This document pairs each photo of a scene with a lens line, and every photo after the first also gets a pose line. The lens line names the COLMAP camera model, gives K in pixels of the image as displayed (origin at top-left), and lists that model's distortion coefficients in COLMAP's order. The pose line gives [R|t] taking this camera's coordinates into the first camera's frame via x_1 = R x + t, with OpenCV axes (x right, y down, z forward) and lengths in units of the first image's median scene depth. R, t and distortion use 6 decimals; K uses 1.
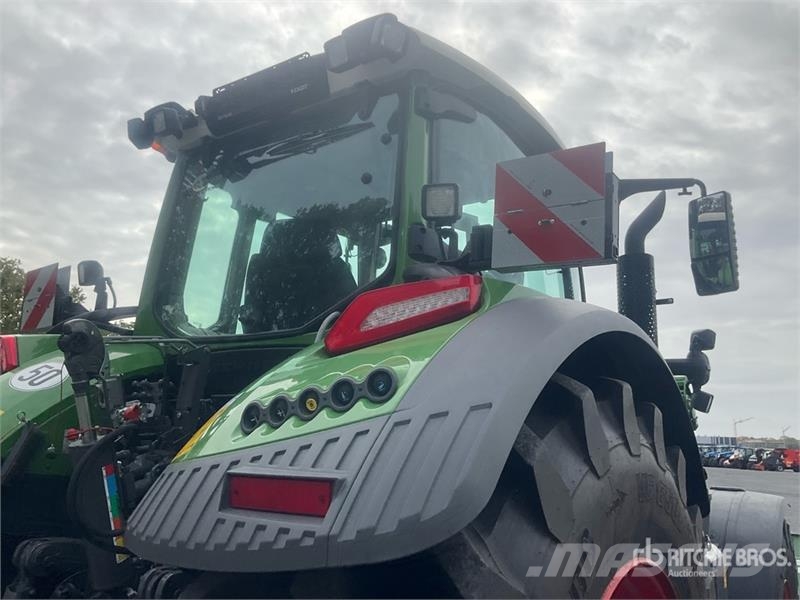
lens RADIAL K [[654.3, 0, 400.0], [0, 654.3, 300.0], [0, 0, 1]] dist [0.061794, -0.116345]
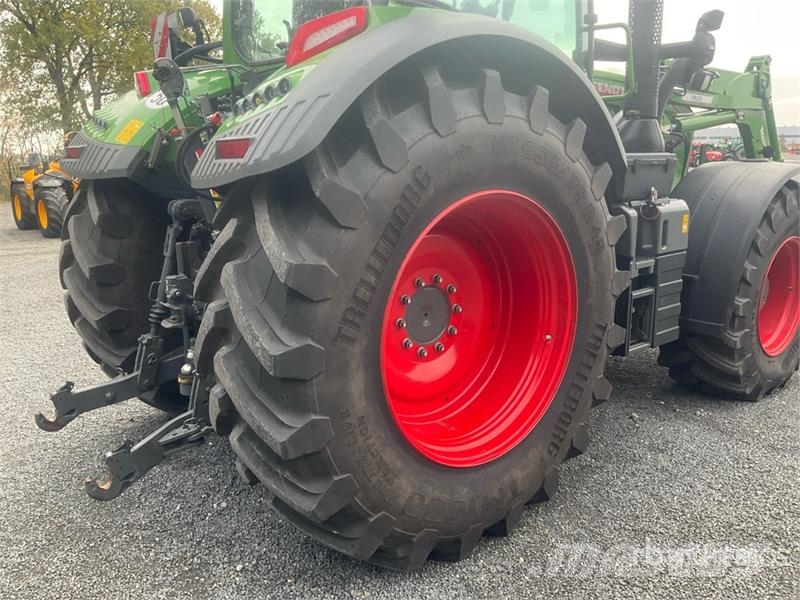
lens RADIAL K [[654.3, 0, 400.0], [0, 654.3, 300.0], [0, 0, 1]] dist [0.061794, -0.116345]
pose [[0.960857, 0.012570, -0.276760, 0.515591], [0.104406, 0.908888, 0.403759, -0.022601], [0.256619, -0.416850, 0.871999, -0.476256]]
